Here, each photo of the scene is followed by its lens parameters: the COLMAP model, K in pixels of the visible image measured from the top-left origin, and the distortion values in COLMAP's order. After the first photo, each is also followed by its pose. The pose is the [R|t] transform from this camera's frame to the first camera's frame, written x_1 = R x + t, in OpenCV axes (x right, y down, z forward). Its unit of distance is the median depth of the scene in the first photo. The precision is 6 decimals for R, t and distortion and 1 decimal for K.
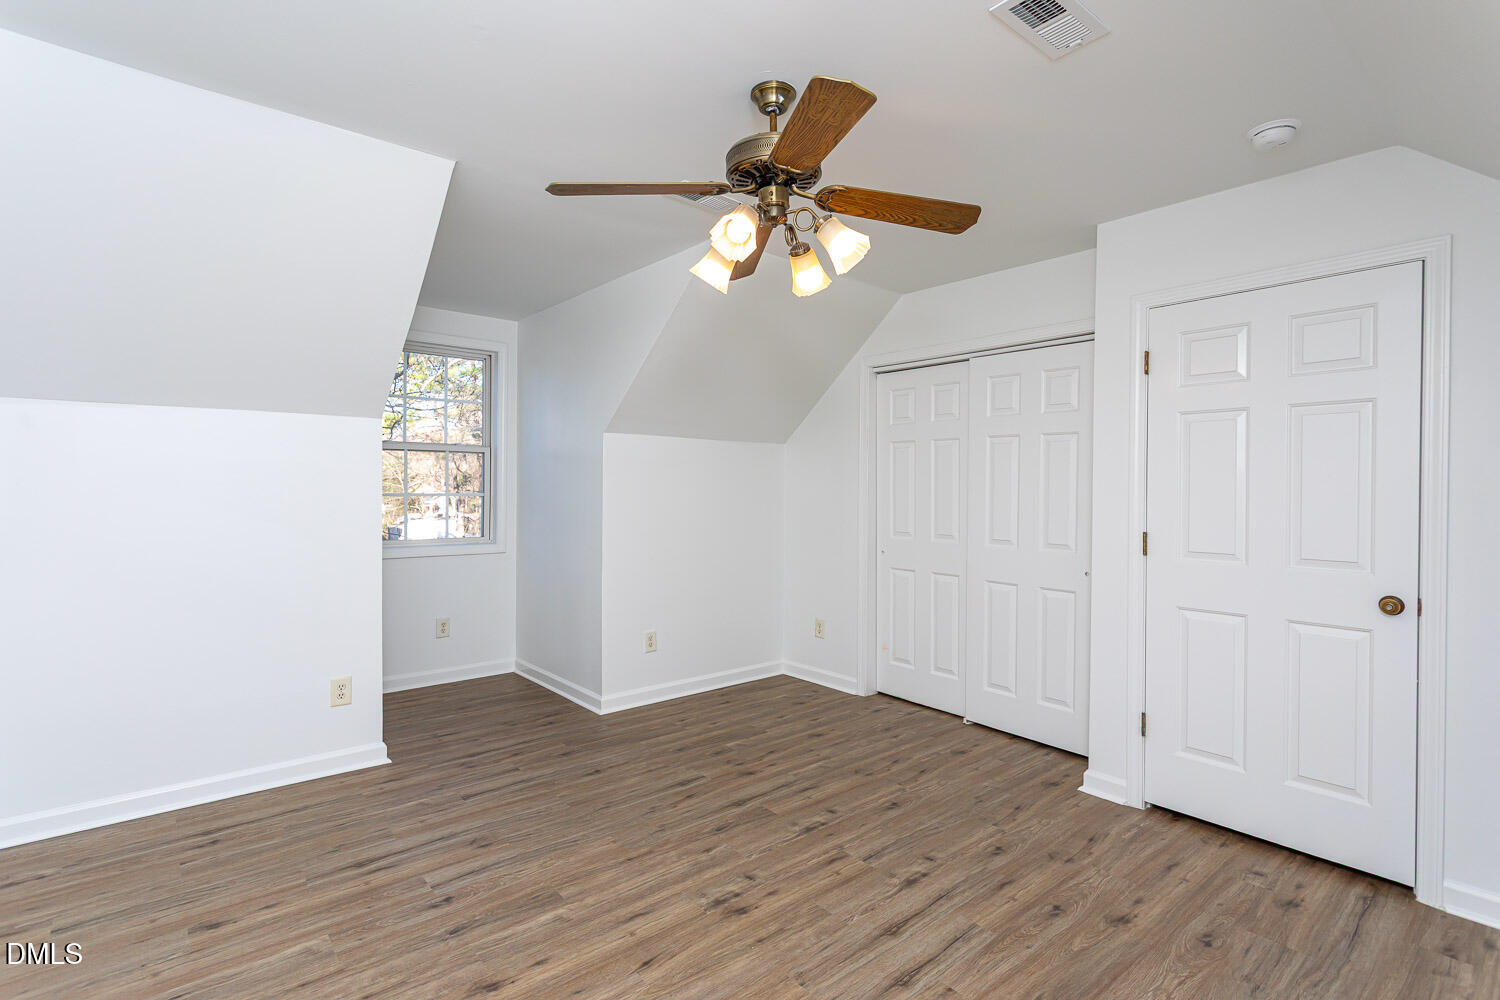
lens RADIAL K [[716.8, 0, 730.9], [0, 716.8, 496.0], [0, 0, 1]] dist [-0.000208, 0.000242]
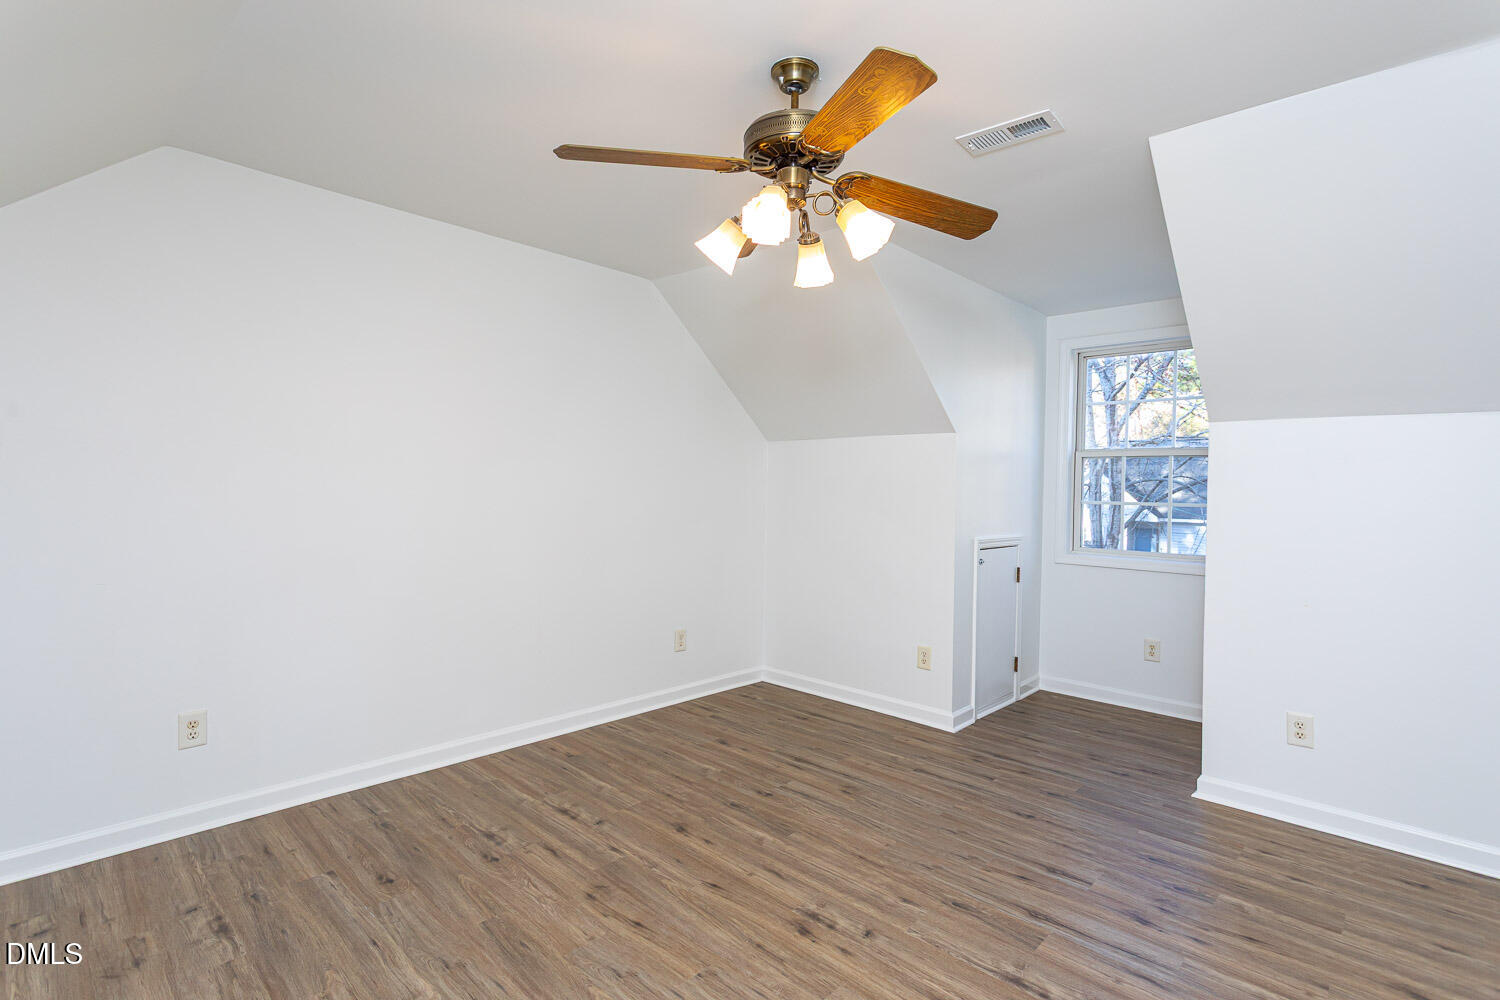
lens RADIAL K [[716.8, 0, 730.9], [0, 716.8, 496.0], [0, 0, 1]] dist [-0.000208, 0.000242]
pose [[0.101928, 0.005462, -0.994777, 0.722271], [-0.028231, 0.999598, 0.002595, 0.001872], [0.994391, 0.027819, 0.102041, 0.603224]]
